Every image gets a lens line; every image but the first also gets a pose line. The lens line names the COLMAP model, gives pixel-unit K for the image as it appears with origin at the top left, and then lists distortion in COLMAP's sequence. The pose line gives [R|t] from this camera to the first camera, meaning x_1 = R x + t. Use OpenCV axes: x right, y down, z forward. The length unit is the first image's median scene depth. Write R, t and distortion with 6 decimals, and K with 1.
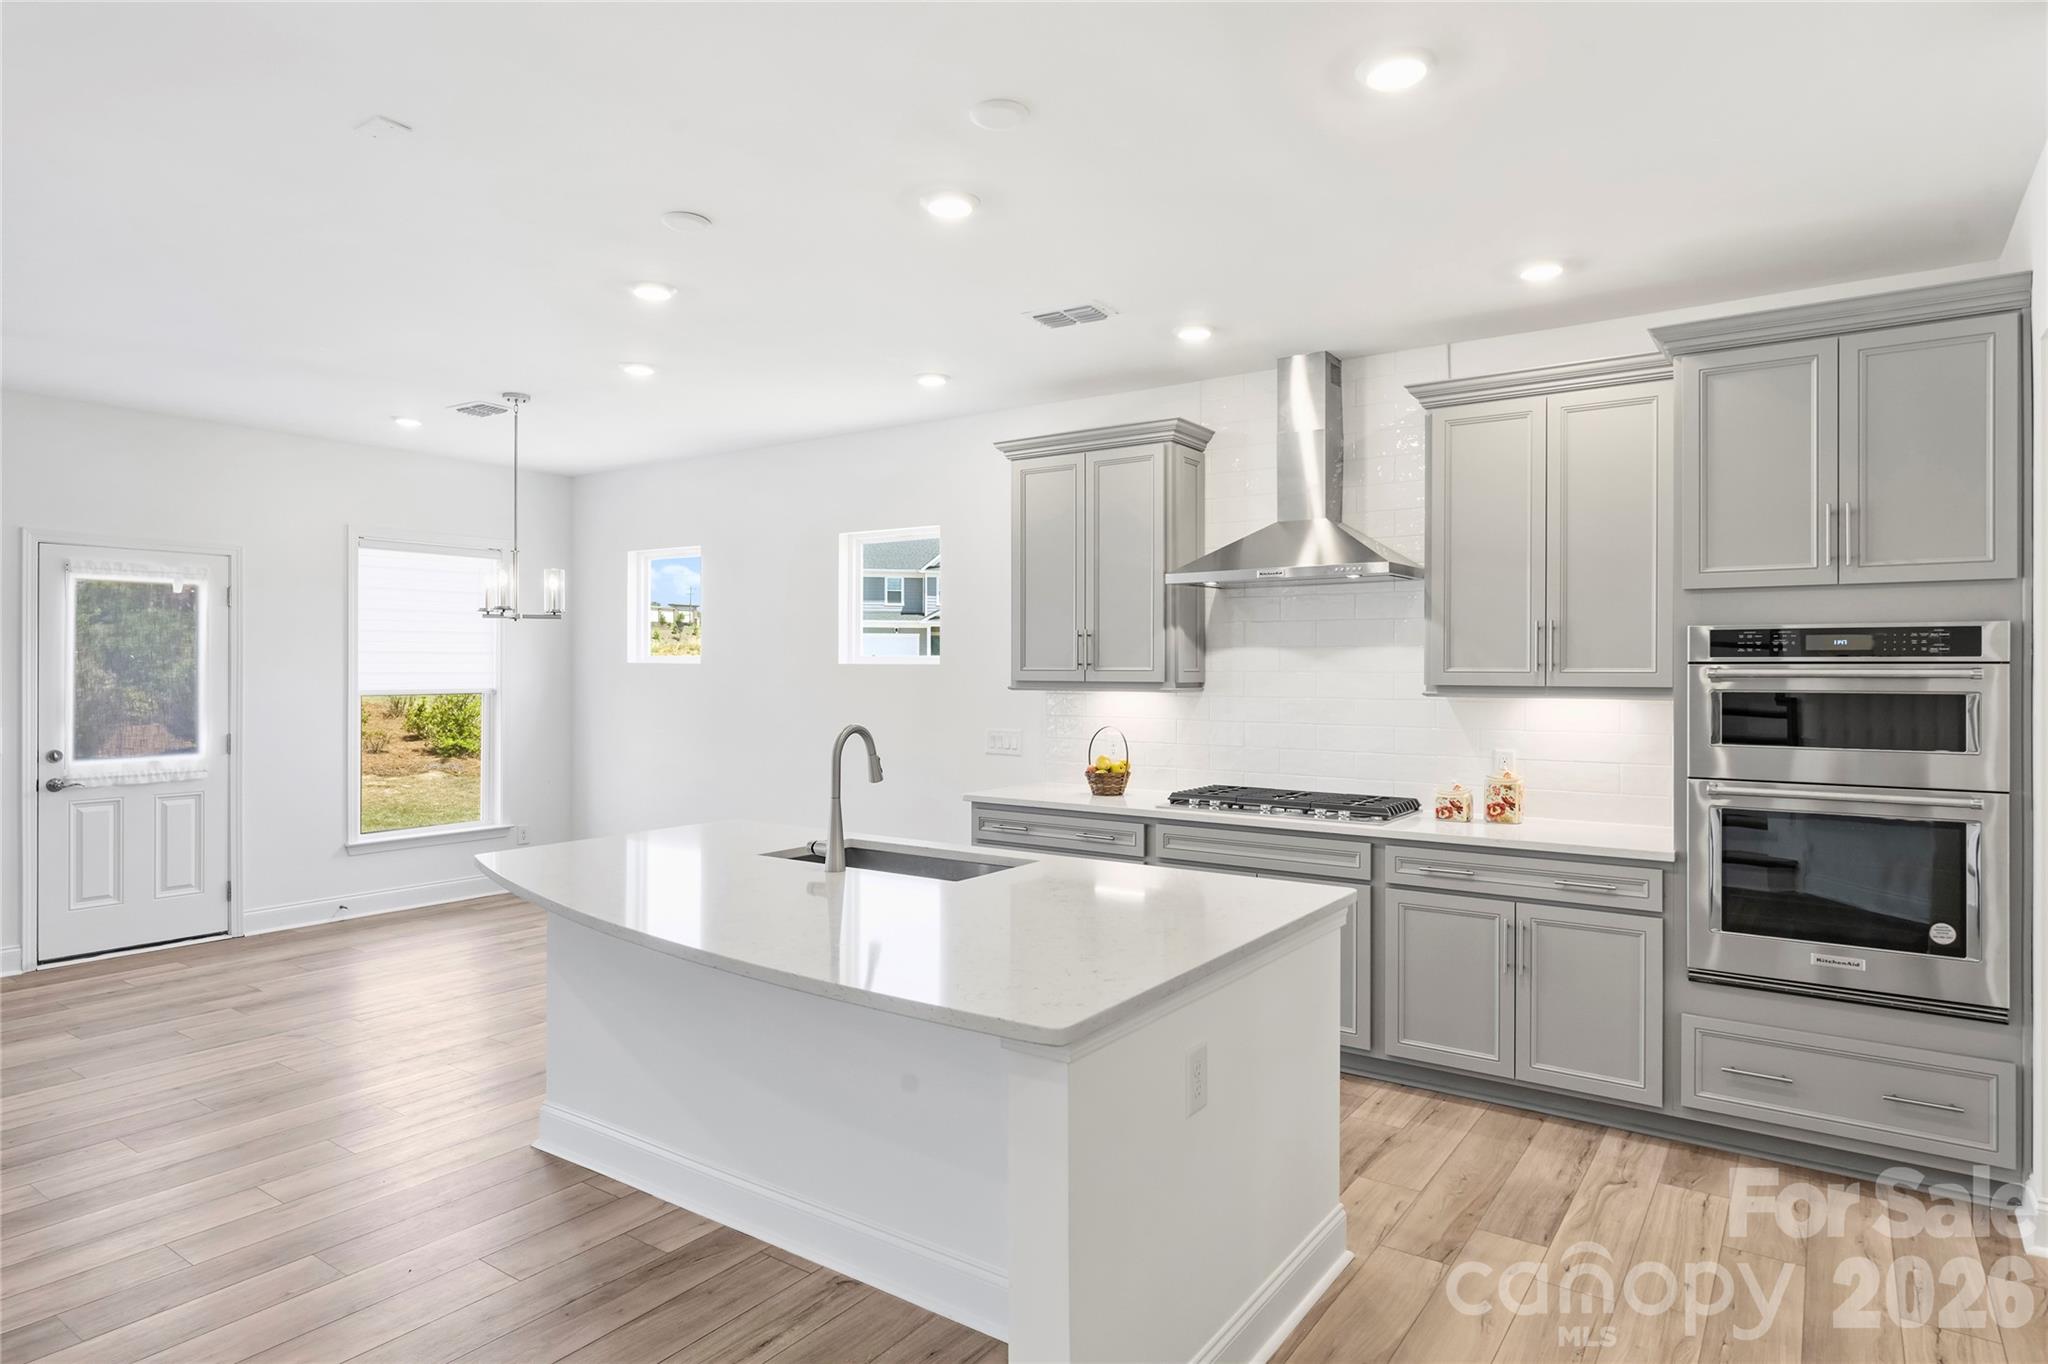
lens RADIAL K [[1159.7, 0, 1012.2], [0, 1159.7, 675.7], [0, 0, 1]] dist [-0.003470, -0.001193]
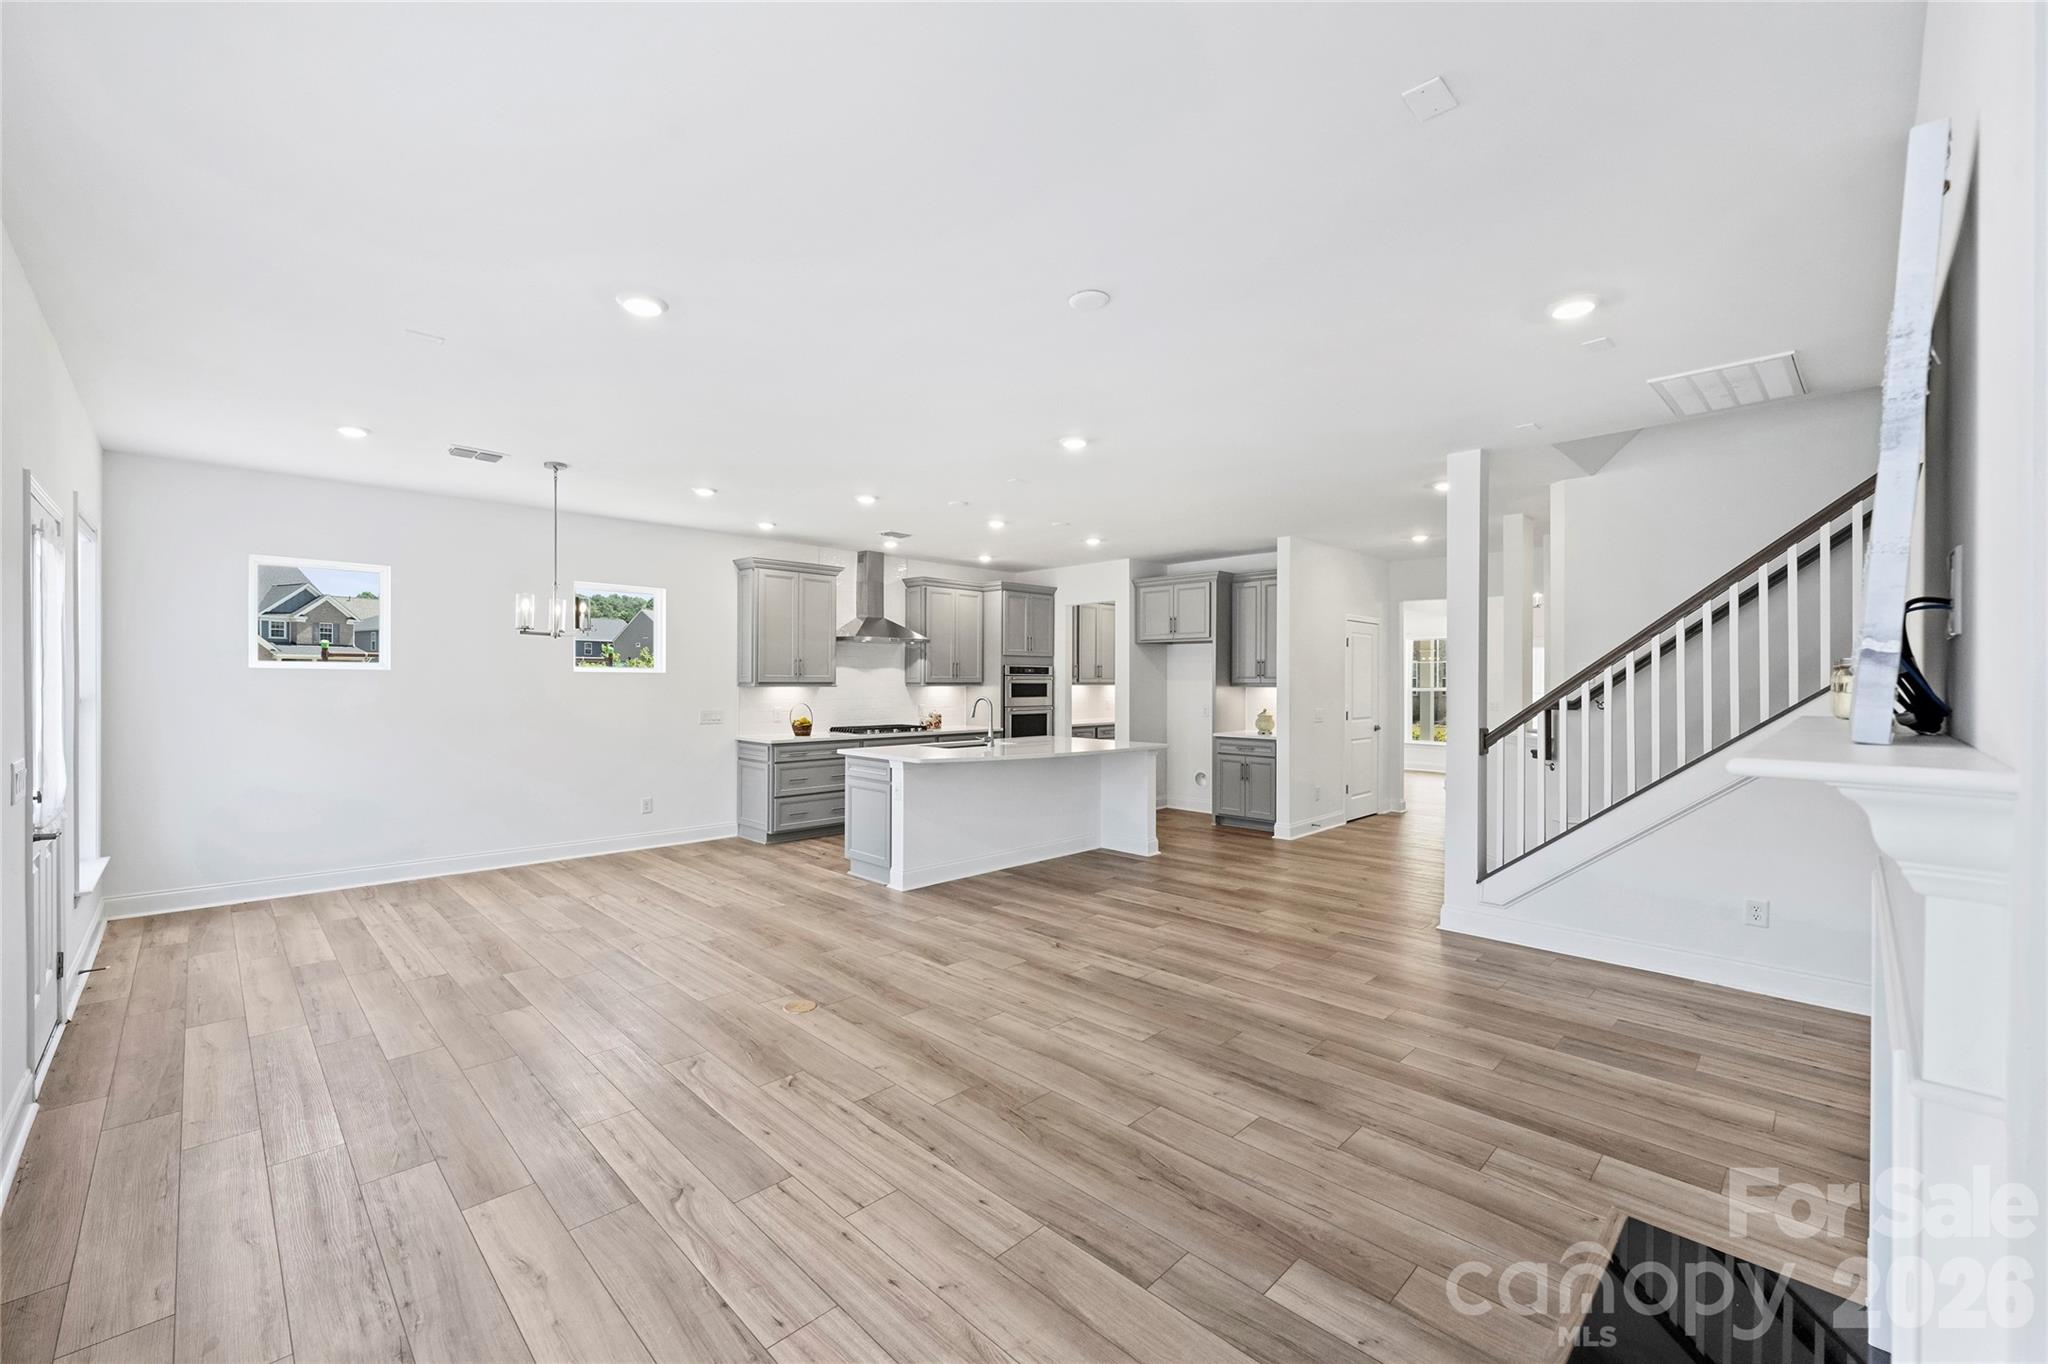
lens RADIAL K [[828.6, 0, 1025.7], [0, 828.6, 678.3], [0, 0, 1]] dist [0.001121, 0.000529]
pose [[0.167321, -0.000722, 0.985902, -1.344699], [0.000635, 1.000000, 0.000625, -0.002582], [-0.985902, 0.000521, 0.167321, 0.347288]]
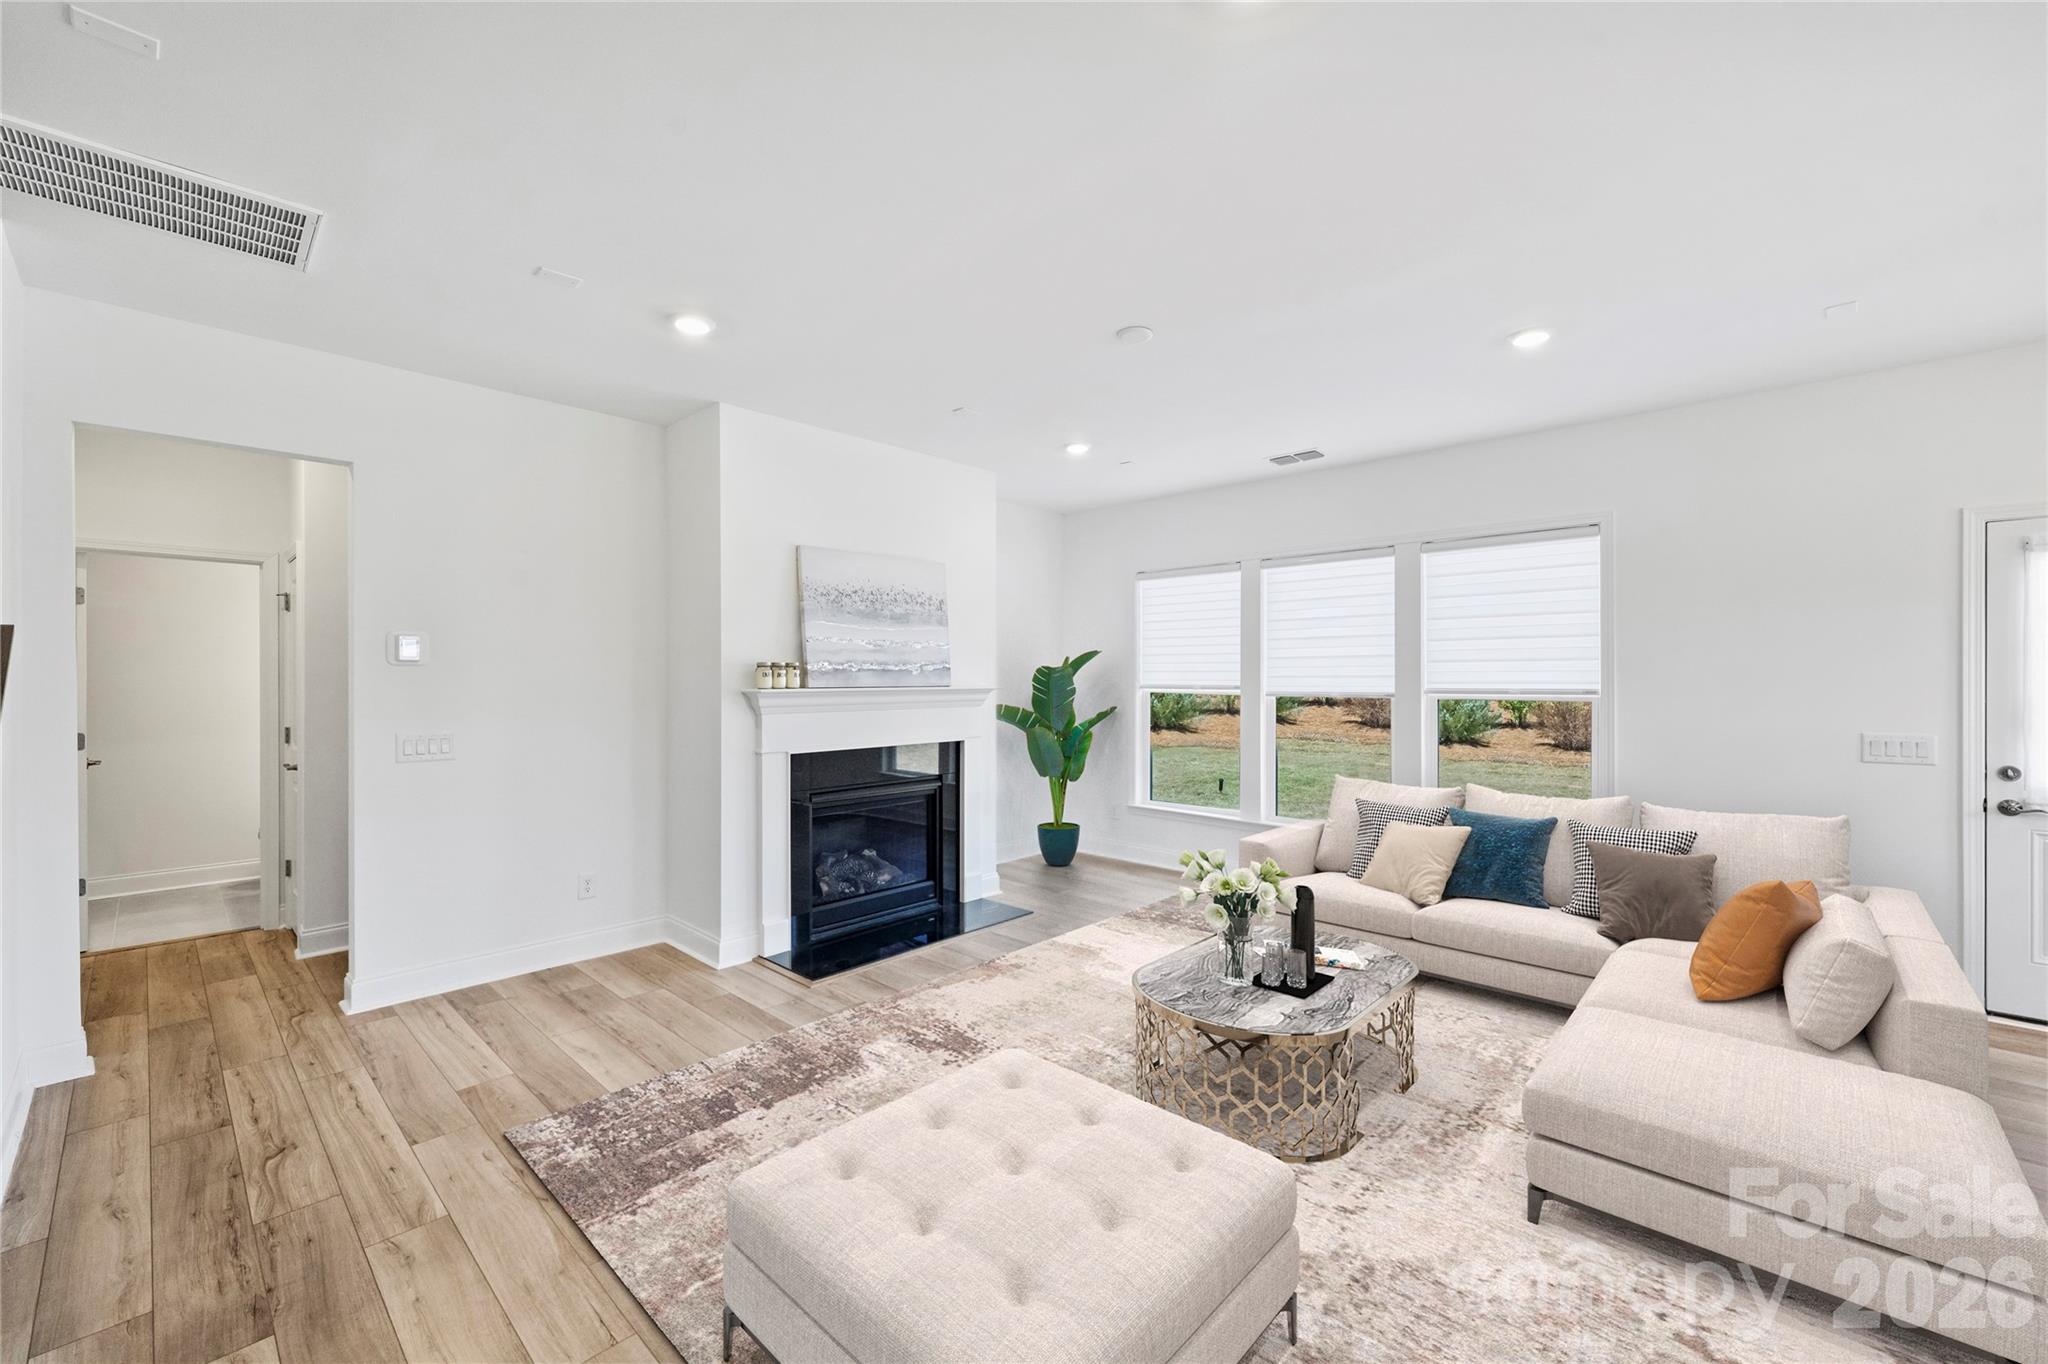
lens RADIAL K [[828.6, 0, 1025.7], [0, 828.6, 678.3], [0, 0, 1]] dist [0.001121, 0.000529]
pose [[-0.132505, -0.002563, -0.991179, -0.139209], [-0.005234, 0.999985, -0.001886, 0.005041], [0.991169, 0.004938, -0.132516, 0.399177]]
